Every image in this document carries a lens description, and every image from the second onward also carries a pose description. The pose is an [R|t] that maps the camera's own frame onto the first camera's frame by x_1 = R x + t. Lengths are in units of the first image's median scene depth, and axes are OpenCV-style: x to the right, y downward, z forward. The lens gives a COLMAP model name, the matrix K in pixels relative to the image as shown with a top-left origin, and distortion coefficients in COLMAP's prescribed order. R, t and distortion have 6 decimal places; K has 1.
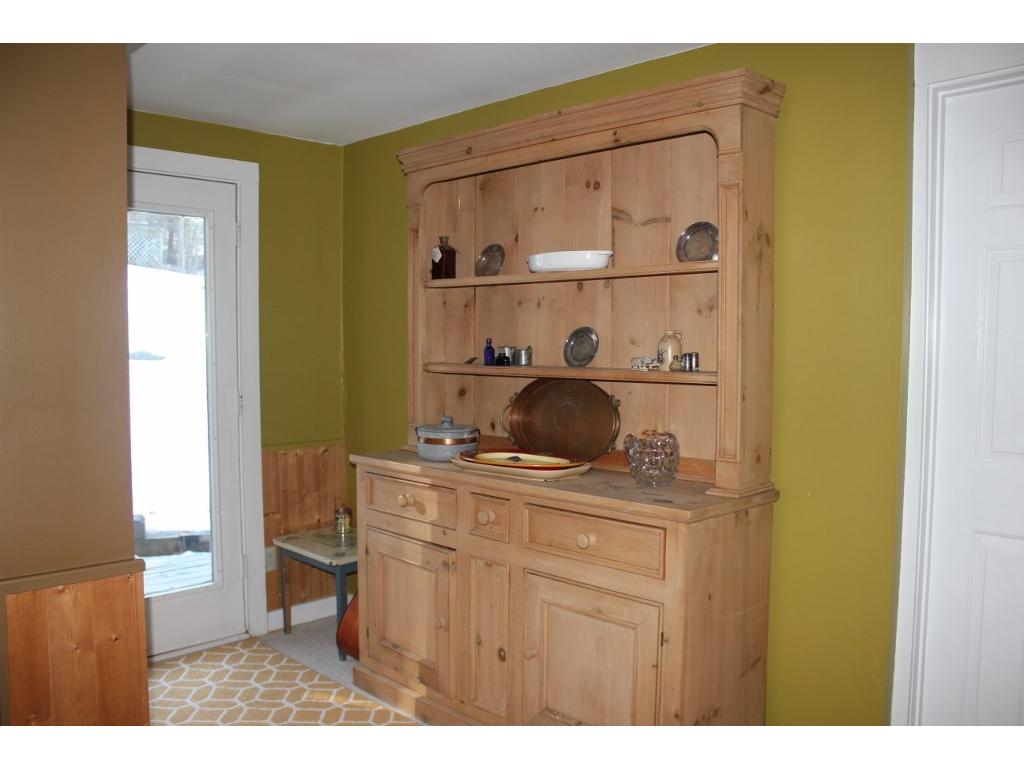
lens RADIAL K [[831.2, 0, 512.0], [0, 831.2, 384.0], [0, 0, 1]] dist [-0.002153, -0.000307]
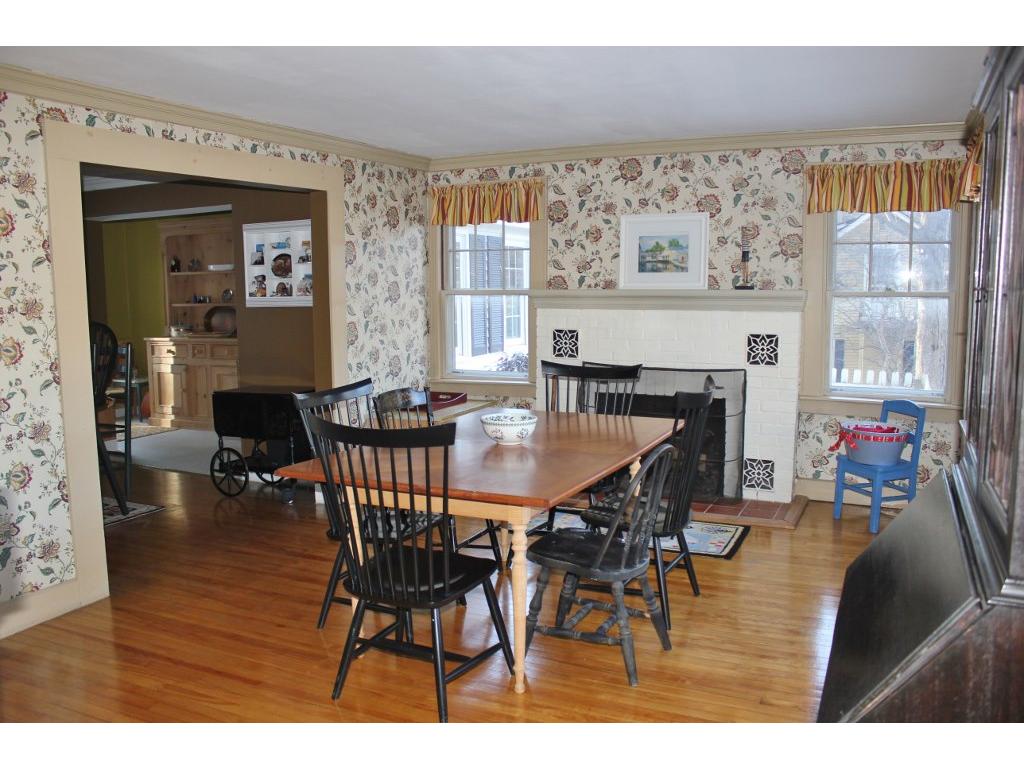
lens RADIAL K [[831.2, 0, 512.0], [0, 831.2, 384.0], [0, 0, 1]] dist [-0.002153, -0.000307]
pose [[0.945900, -0.048302, 0.320844, 0.073778], [0.030738, 0.997750, 0.059586, 0.122470], [-0.323000, -0.046500, 0.945256, -2.154282]]
